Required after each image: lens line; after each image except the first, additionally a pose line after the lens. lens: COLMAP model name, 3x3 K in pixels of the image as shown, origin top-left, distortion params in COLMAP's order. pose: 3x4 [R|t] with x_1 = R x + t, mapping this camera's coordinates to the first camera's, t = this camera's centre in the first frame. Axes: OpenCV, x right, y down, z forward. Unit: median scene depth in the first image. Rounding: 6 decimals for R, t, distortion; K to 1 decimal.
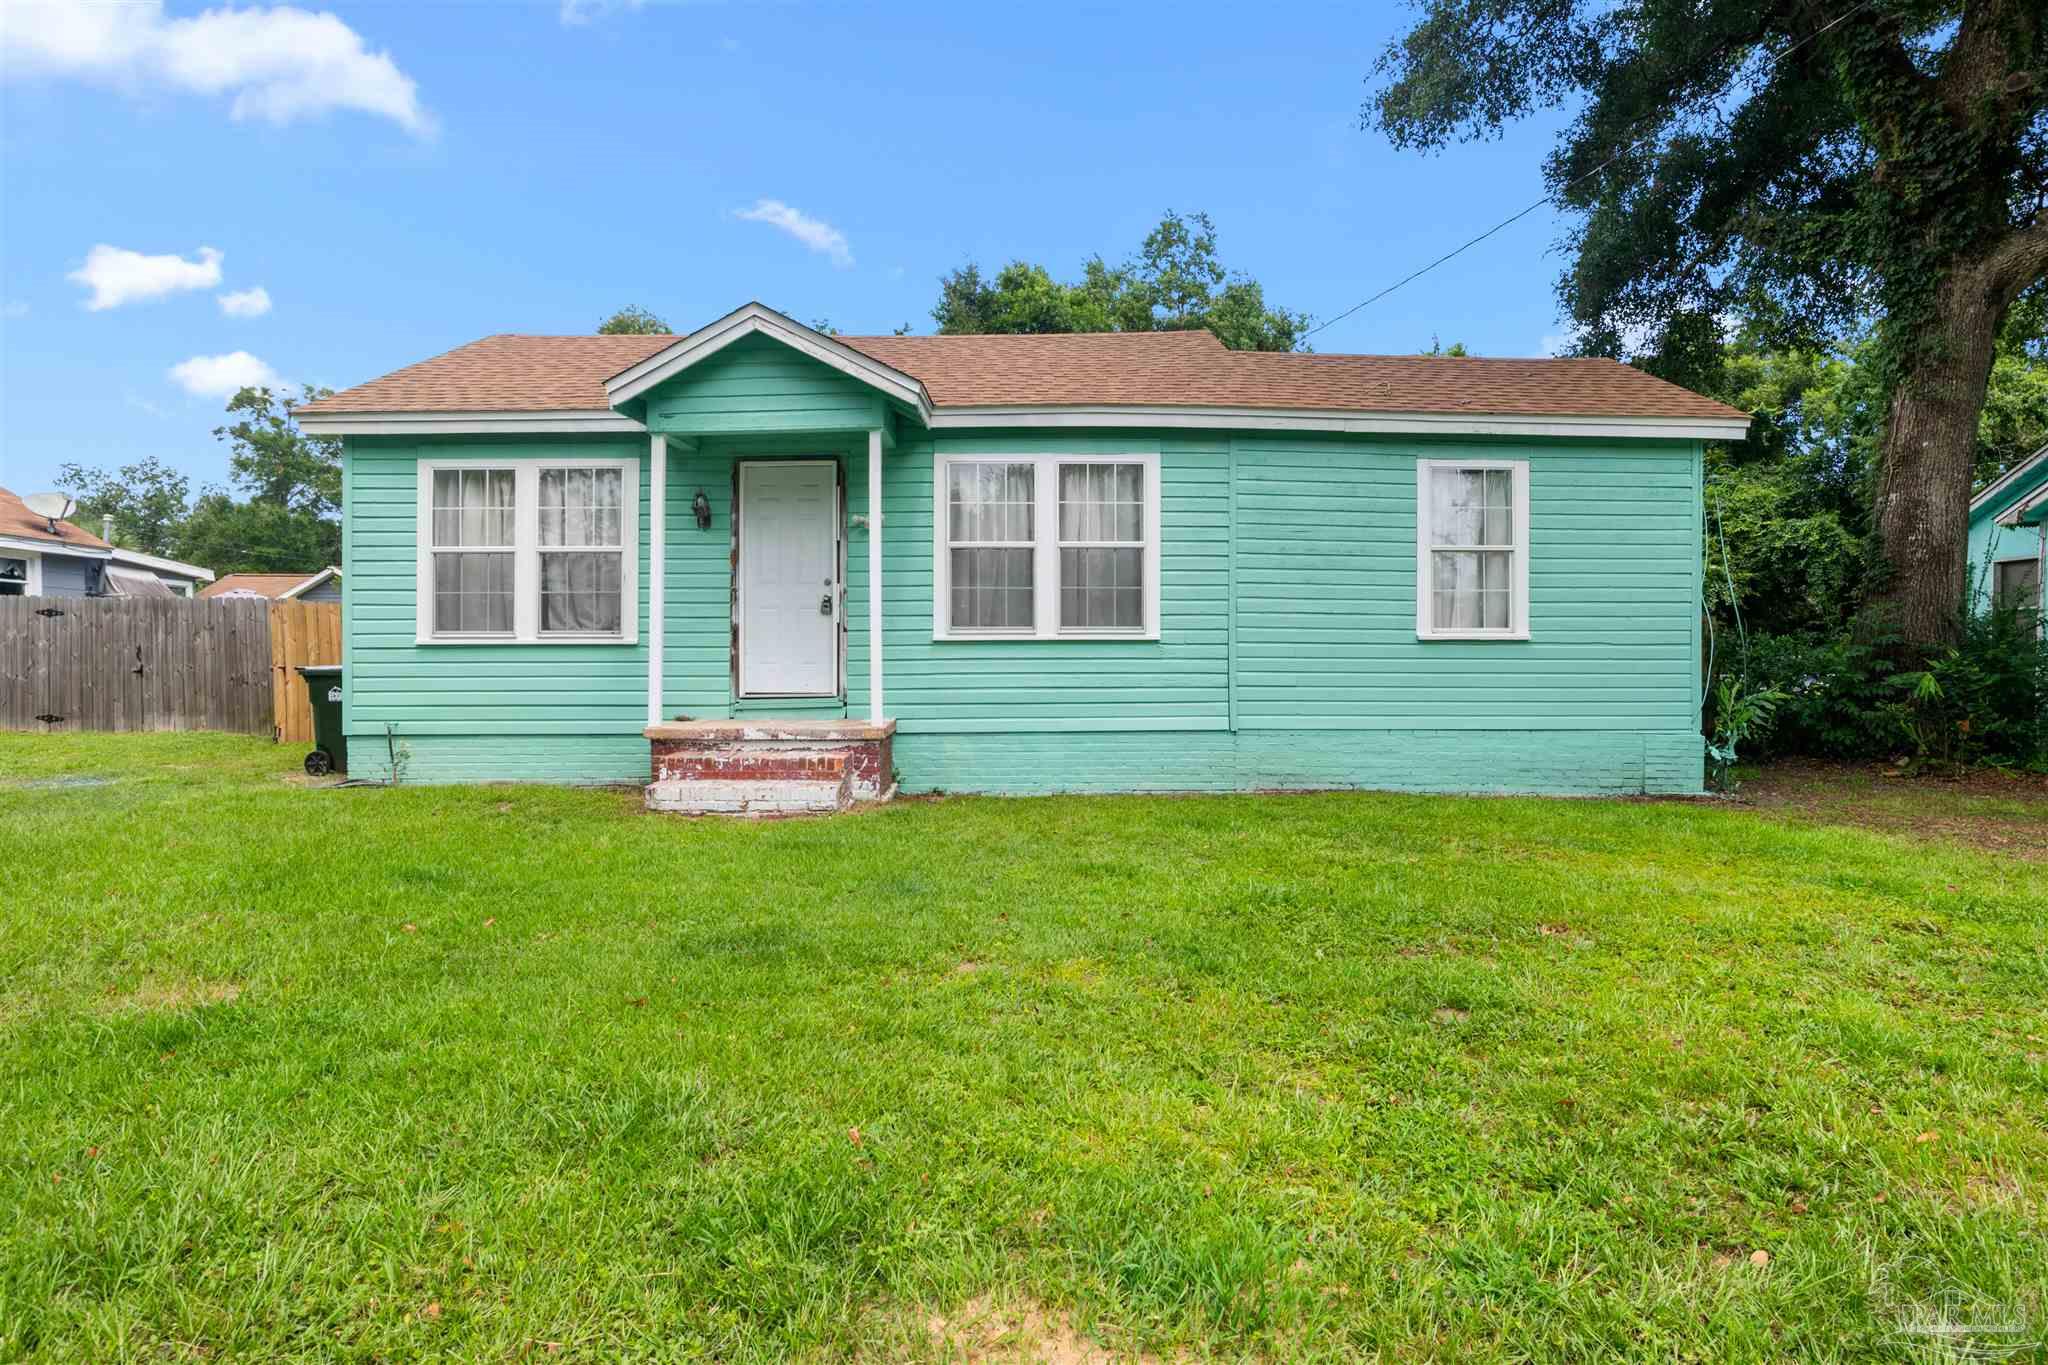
lens RADIAL K [[966.1, 0, 1068.5], [0, 966.1, 677.0], [0, 0, 1]] dist [-0.051352, 0.012084]
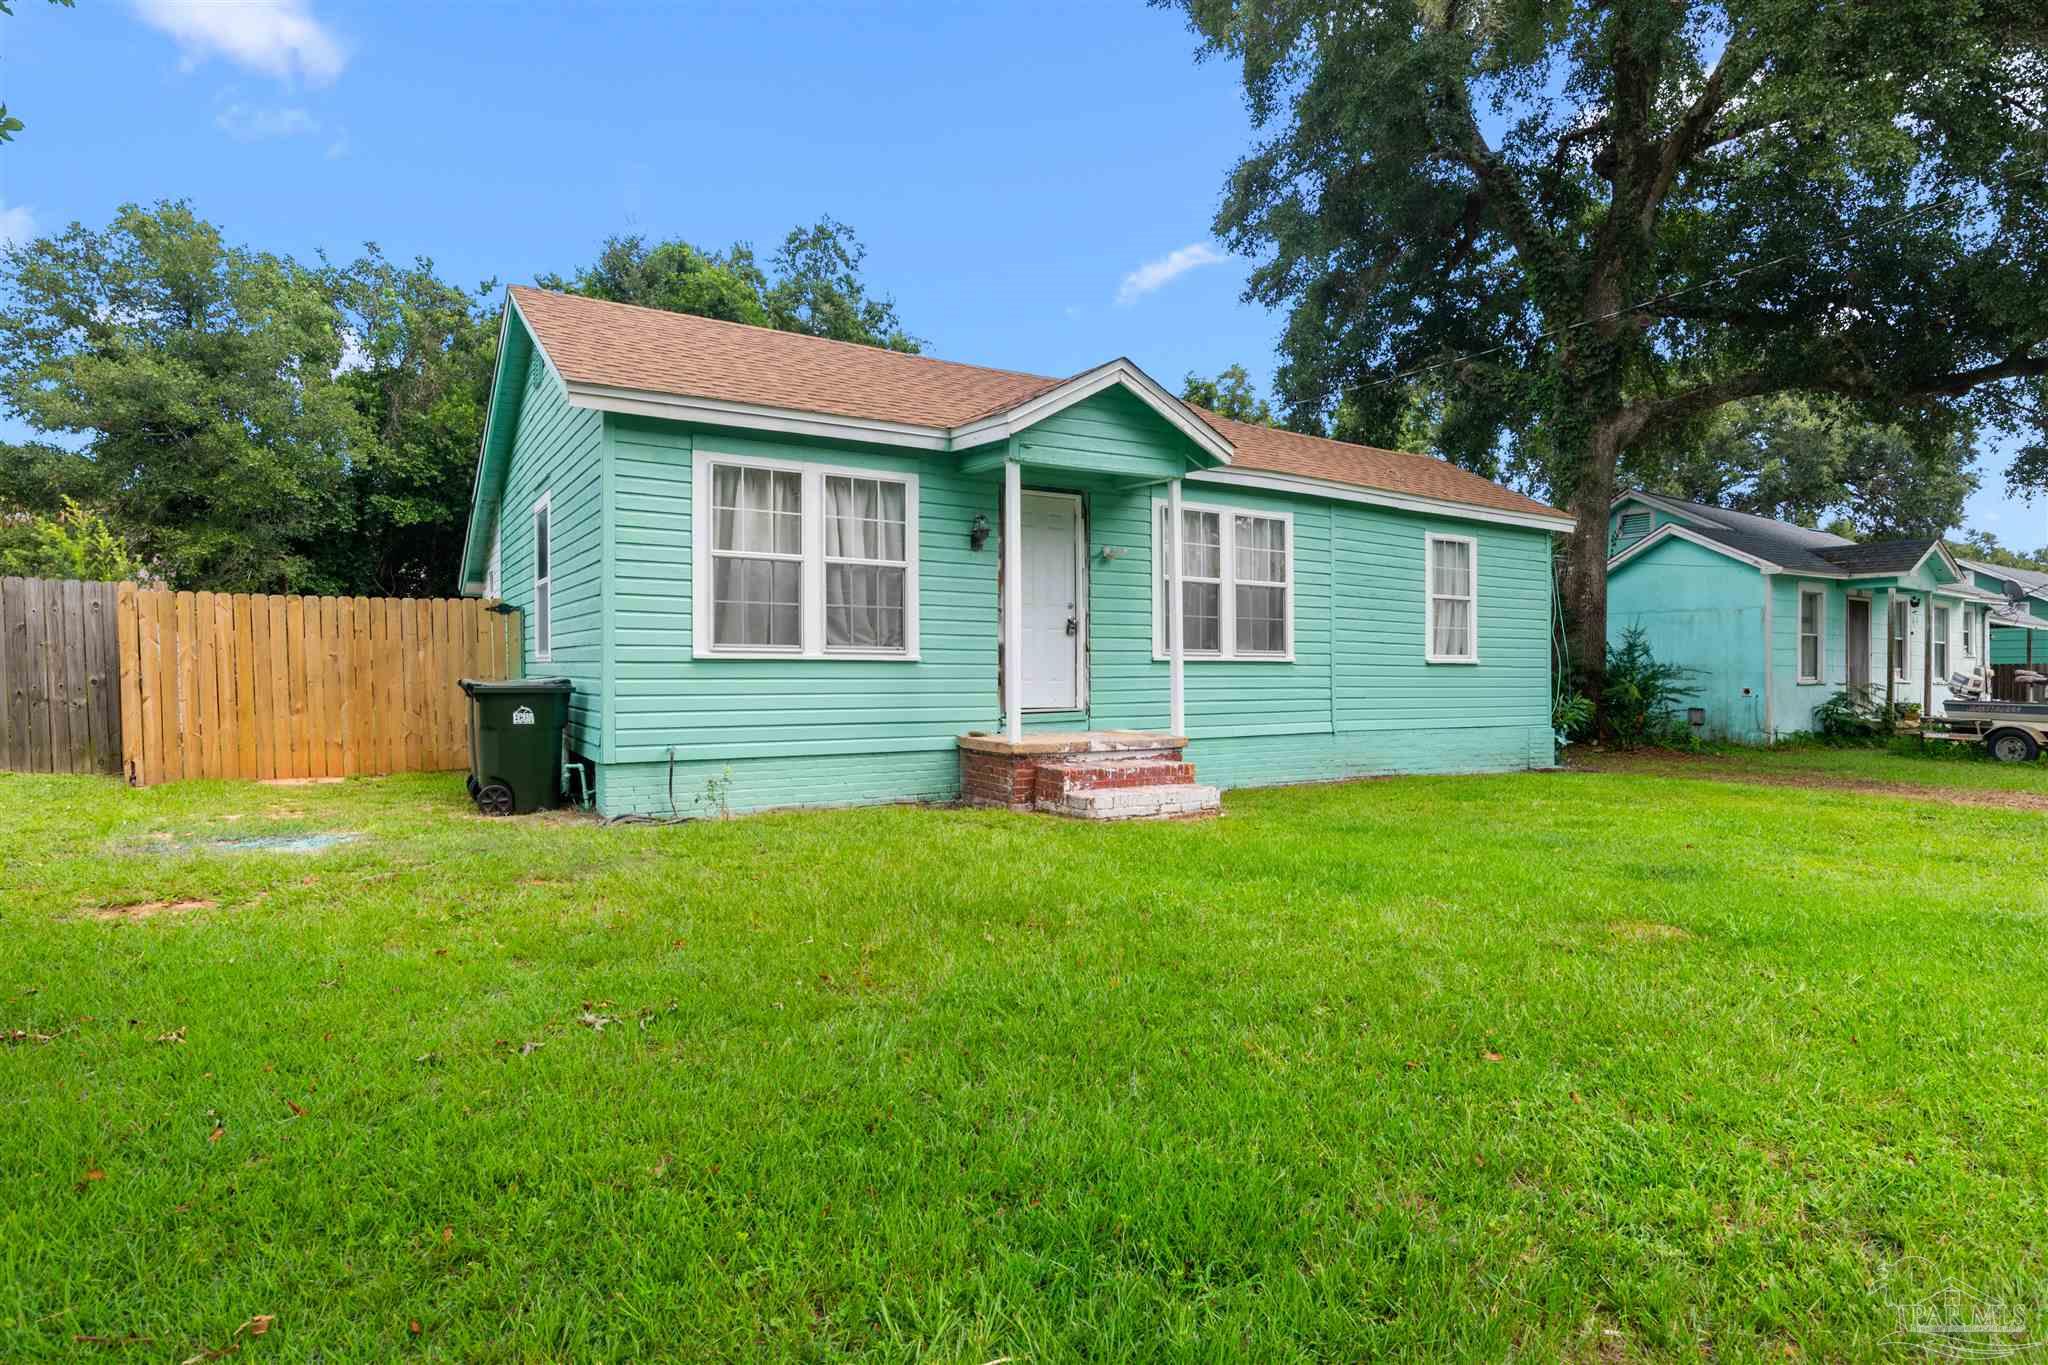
lens RADIAL K [[966.1, 0, 1068.5], [0, 966.1, 677.0], [0, 0, 1]] dist [-0.051352, 0.012084]
pose [[0.880823, 0.003751, 0.473431, -0.778630], [-0.001930, 0.999989, -0.004332, -0.013145], [-0.473442, 0.002902, 0.880820, 0.037000]]
